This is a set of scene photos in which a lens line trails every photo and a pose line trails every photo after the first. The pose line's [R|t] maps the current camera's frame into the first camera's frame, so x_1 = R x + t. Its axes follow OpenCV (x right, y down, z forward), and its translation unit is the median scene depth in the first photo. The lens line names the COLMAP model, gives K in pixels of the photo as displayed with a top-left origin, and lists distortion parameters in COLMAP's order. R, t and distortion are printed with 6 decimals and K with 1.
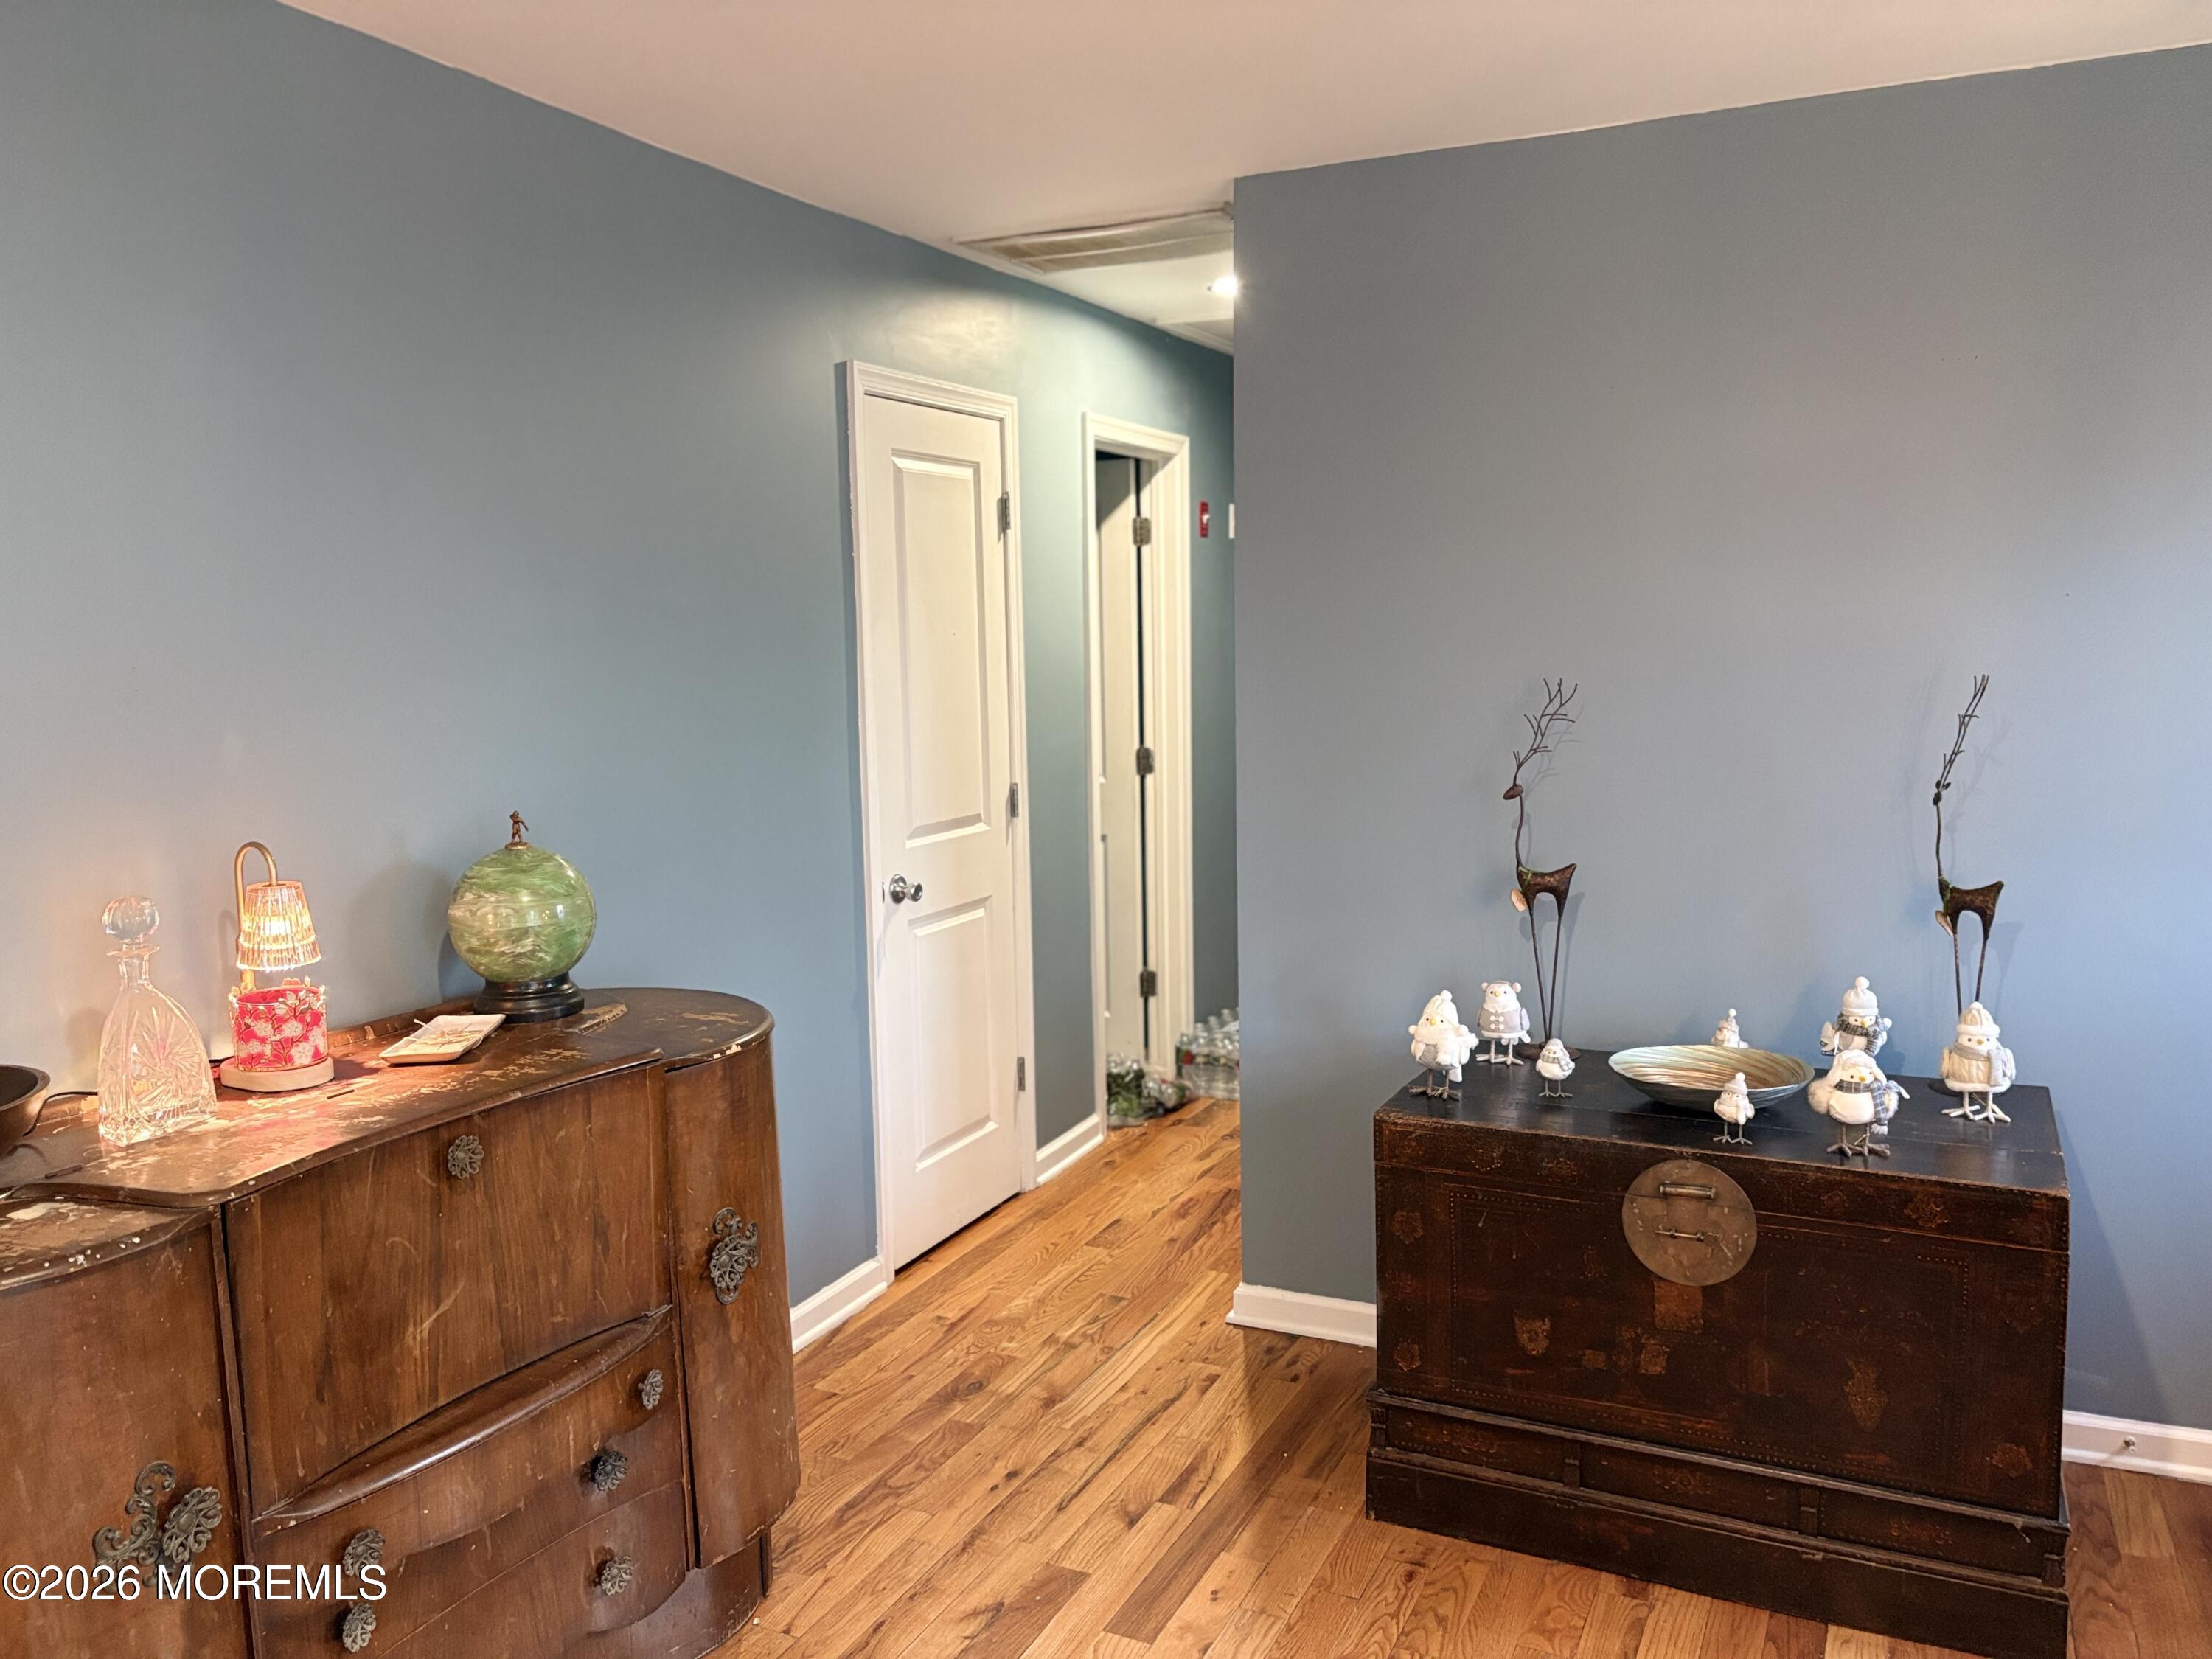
lens RADIAL K [[1665.1, 0, 1106.5], [0, 1665.1, 851.4], [0, 0, 1]] dist [-0.011522, 0.003008]
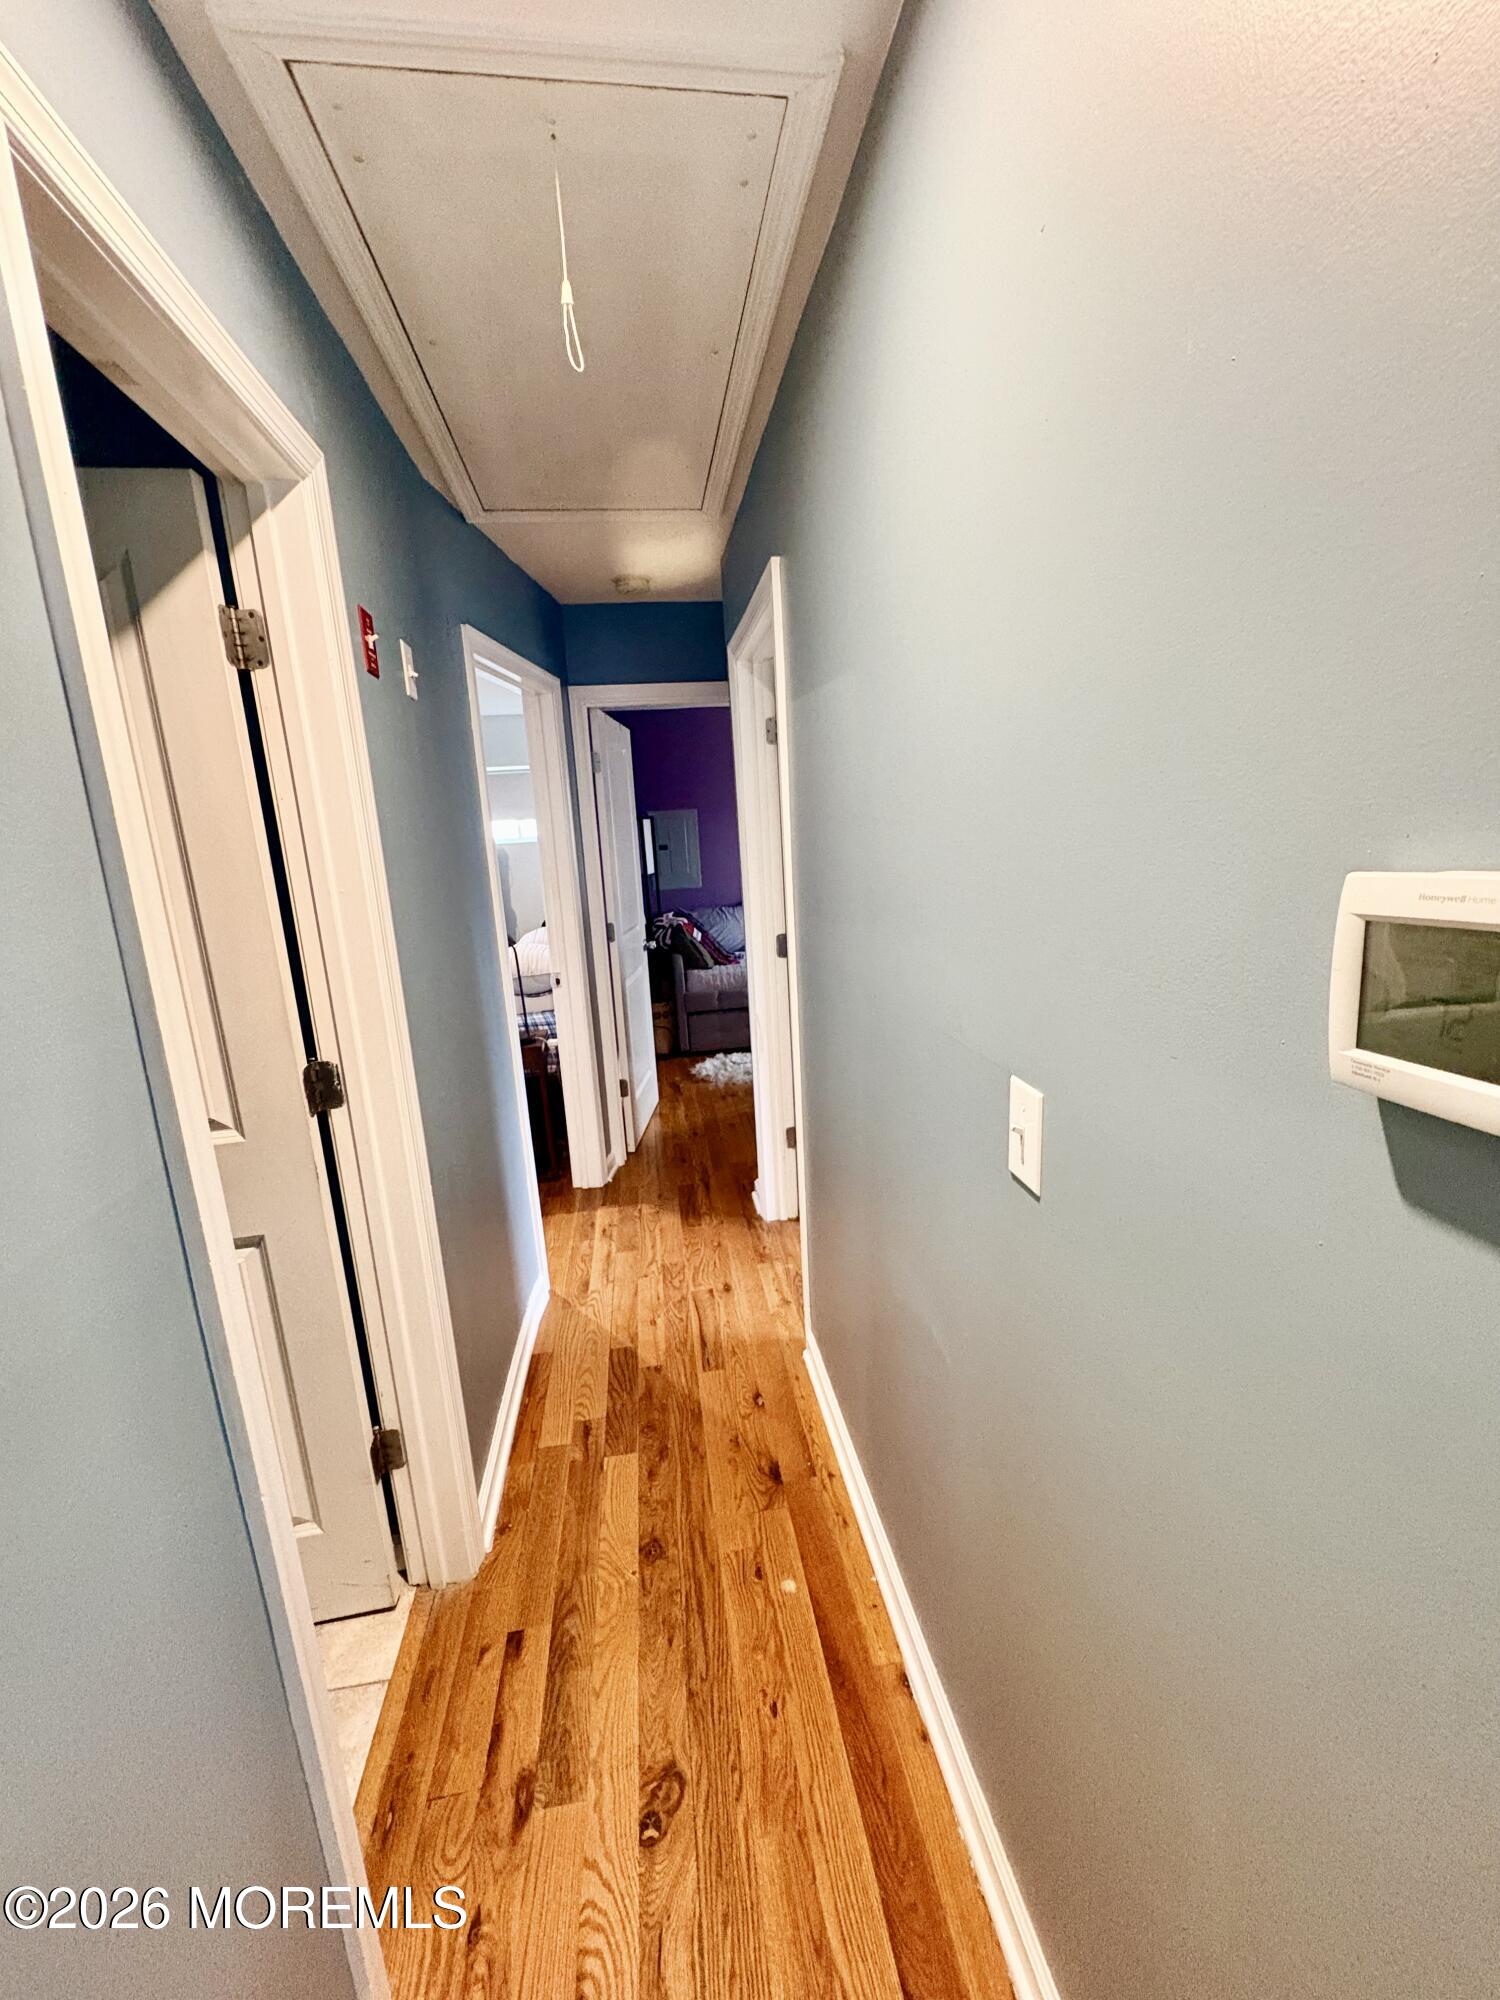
lens RADIAL K [[792.2, 0, 757.1], [0, 792.2, 997.1], [0, 0, 1]] dist [0.009709, 0.000064]
pose [[0.821869, -0.143518, 0.551302, 0.000527], [0.112484, 0.989576, 0.089924, -0.095554], [-0.558461, -0.011893, 0.829446, 0.742871]]
